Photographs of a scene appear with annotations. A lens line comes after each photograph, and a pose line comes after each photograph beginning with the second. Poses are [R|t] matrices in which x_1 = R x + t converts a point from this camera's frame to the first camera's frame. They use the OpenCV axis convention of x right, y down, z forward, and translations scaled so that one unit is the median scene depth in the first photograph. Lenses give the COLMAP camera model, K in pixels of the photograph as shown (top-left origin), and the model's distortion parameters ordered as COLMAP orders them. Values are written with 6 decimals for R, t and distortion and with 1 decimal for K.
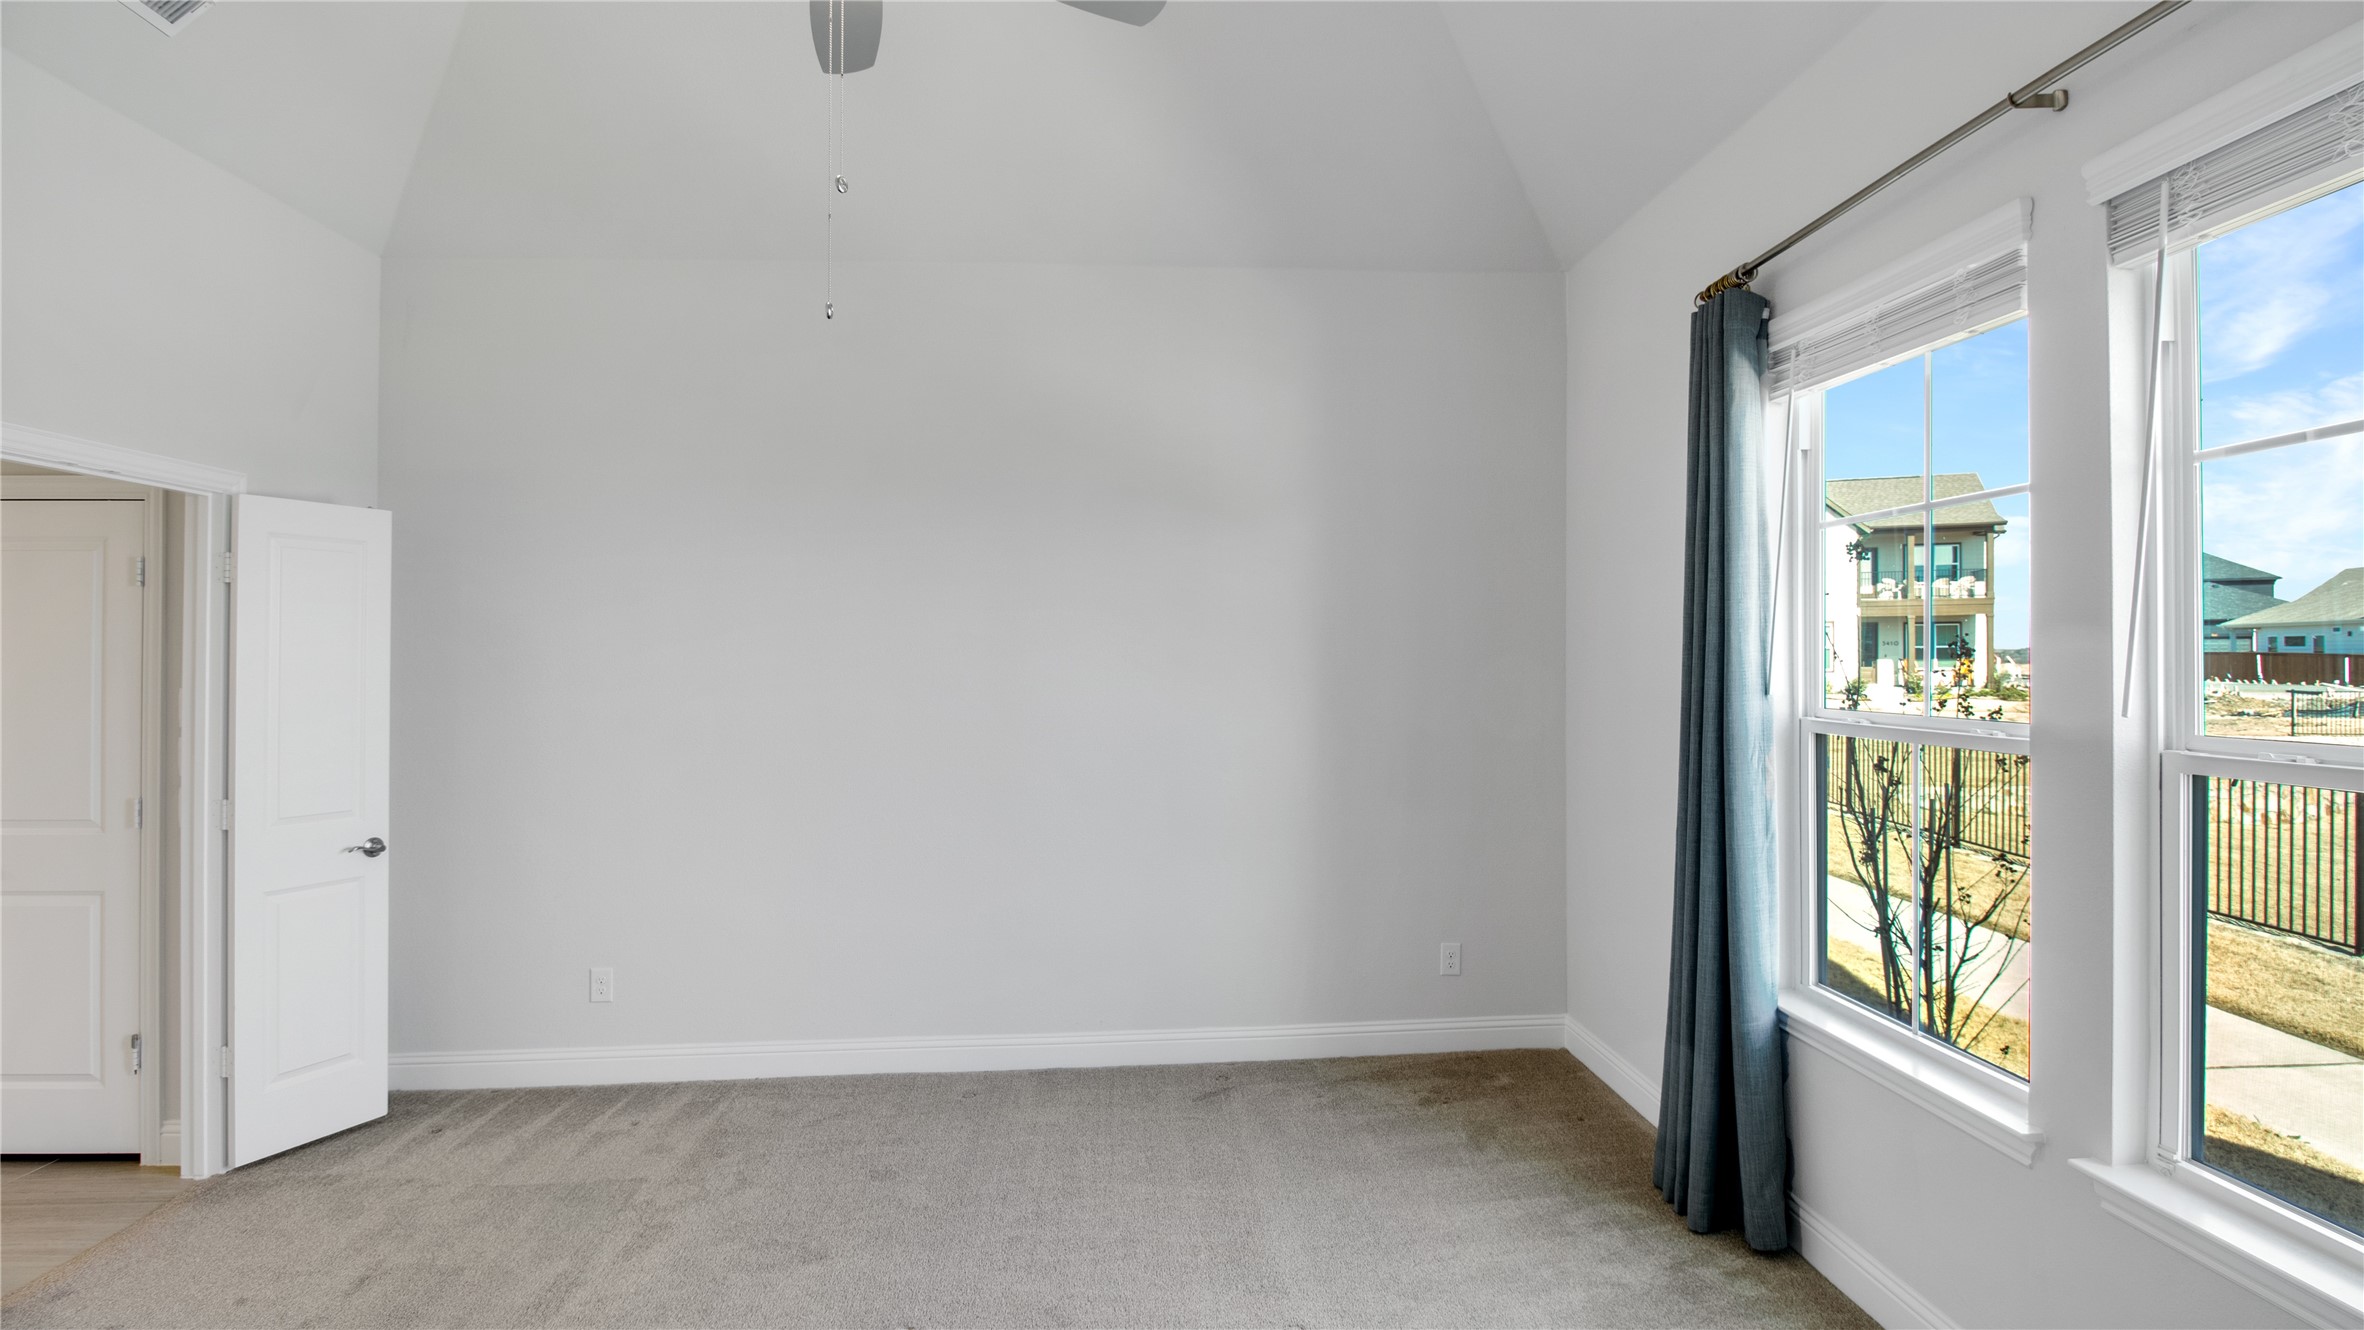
lens RADIAL K [[1123.0, 0, 1165.3], [0, 1123.0, 650.3], [0, 0, 1]] dist [0.003078, -0.007901]
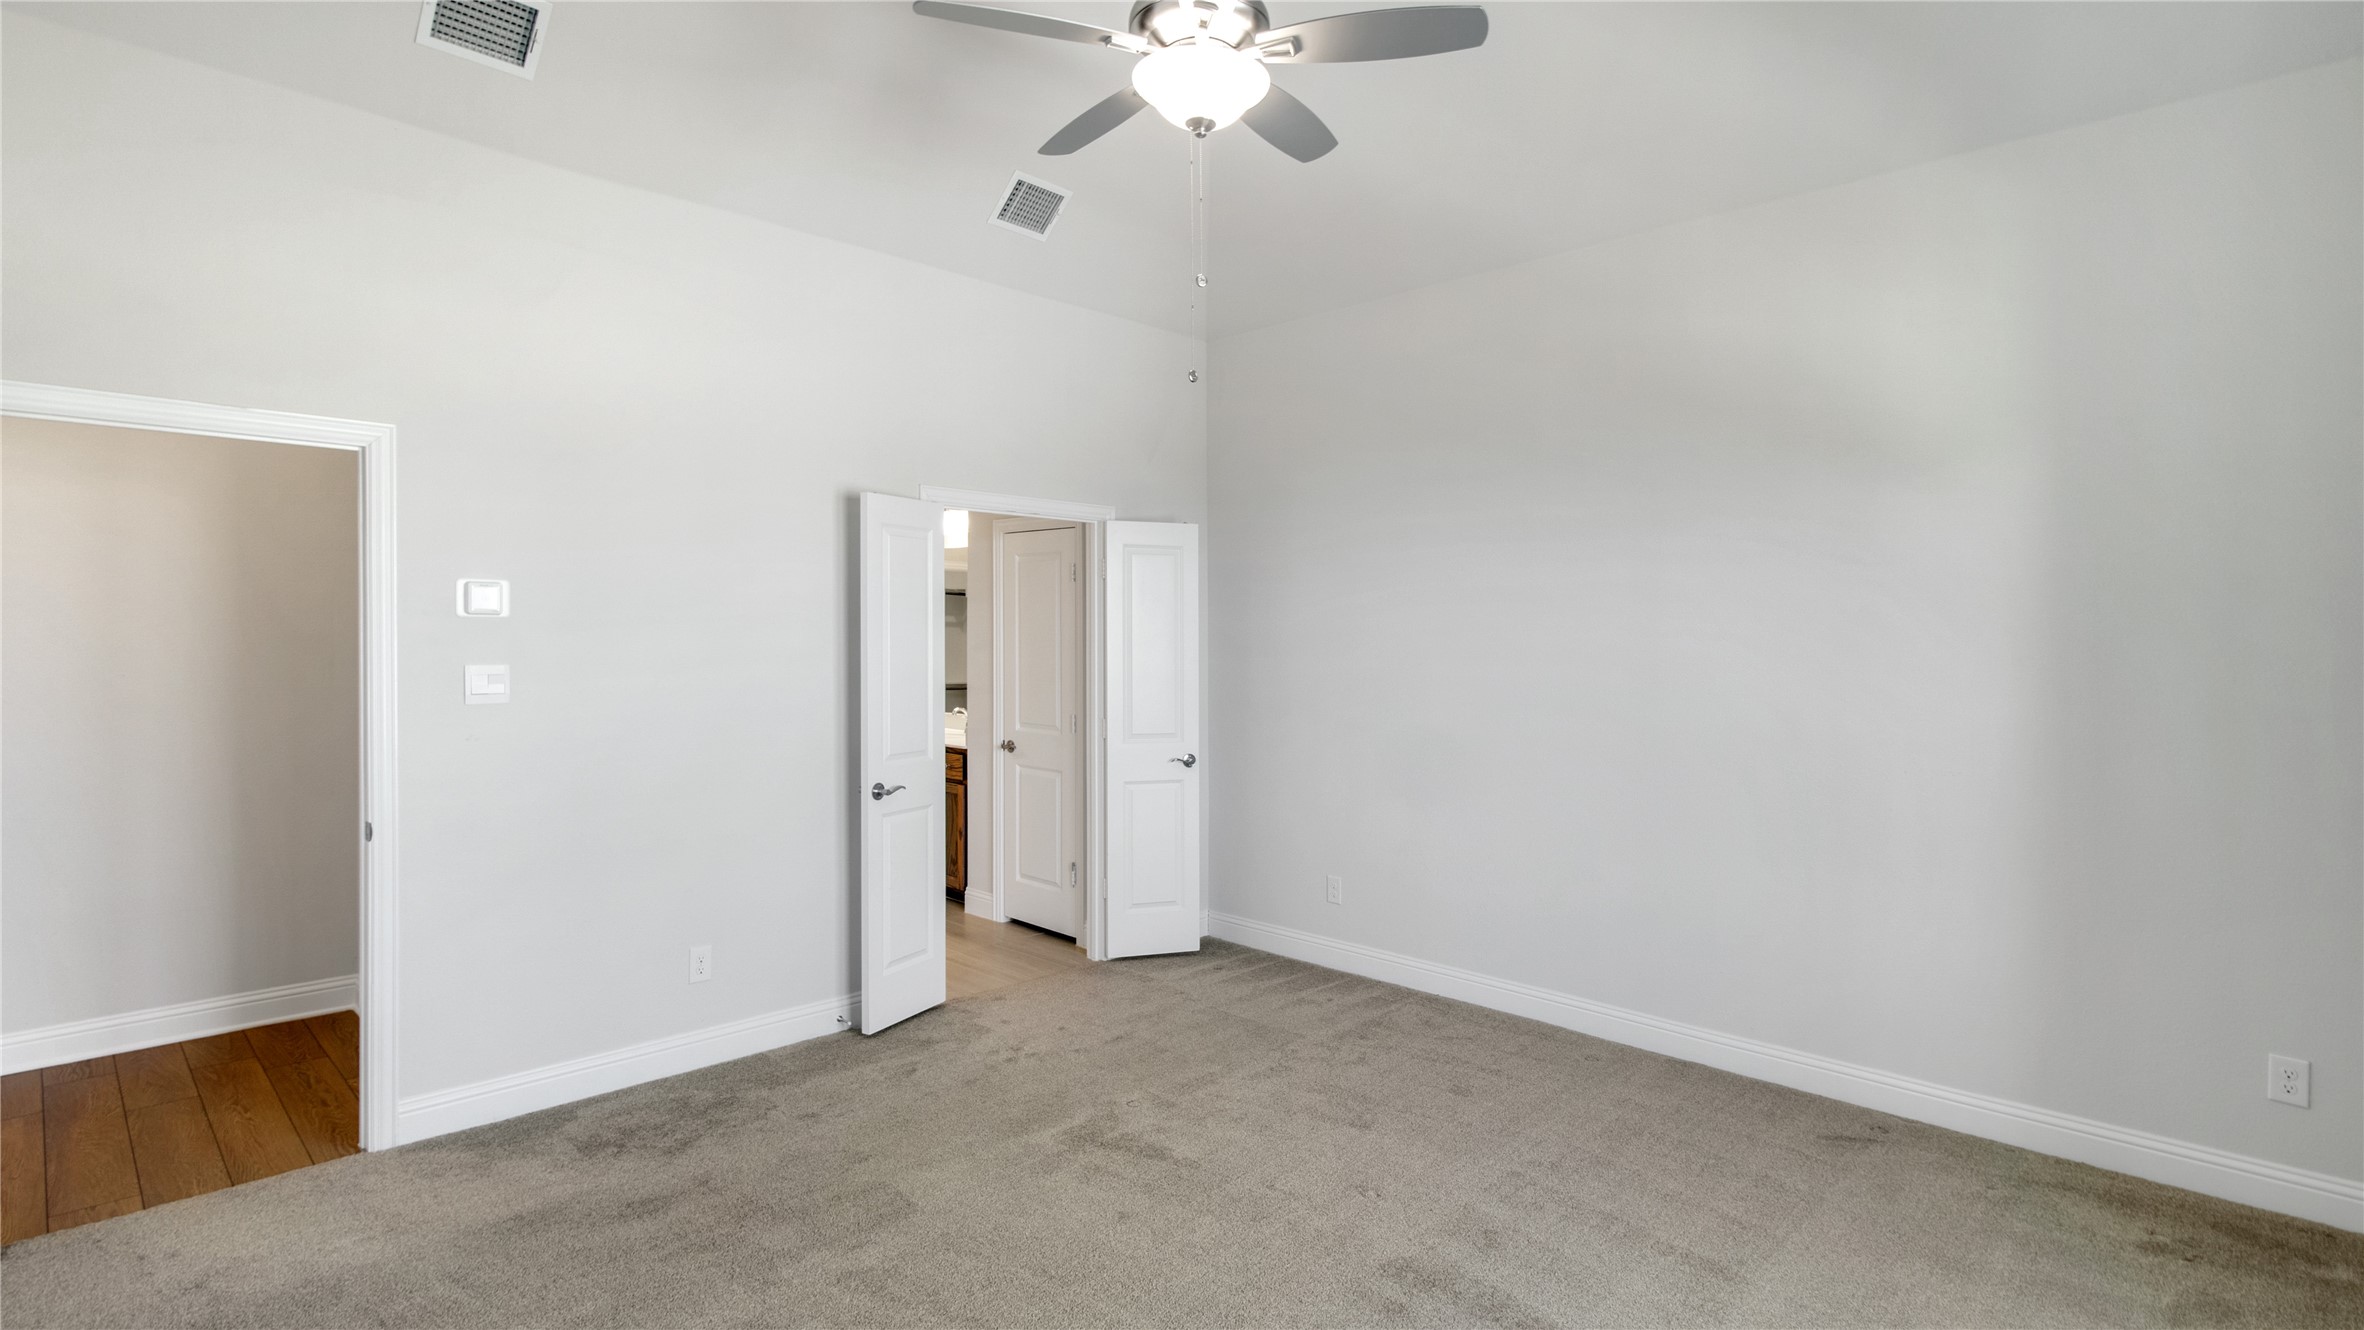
lens RADIAL K [[1161.8, 0, 1146.9], [0, 1161.8, 624.6], [0, 0, 1]] dist [-0.008071, 0.009205]
pose [[0.647238, 0.010249, -0.762219, 0.406185], [0.002247, 0.999880, 0.015352, -0.021167], [0.762285, -0.011649, 0.647137, 0.006794]]
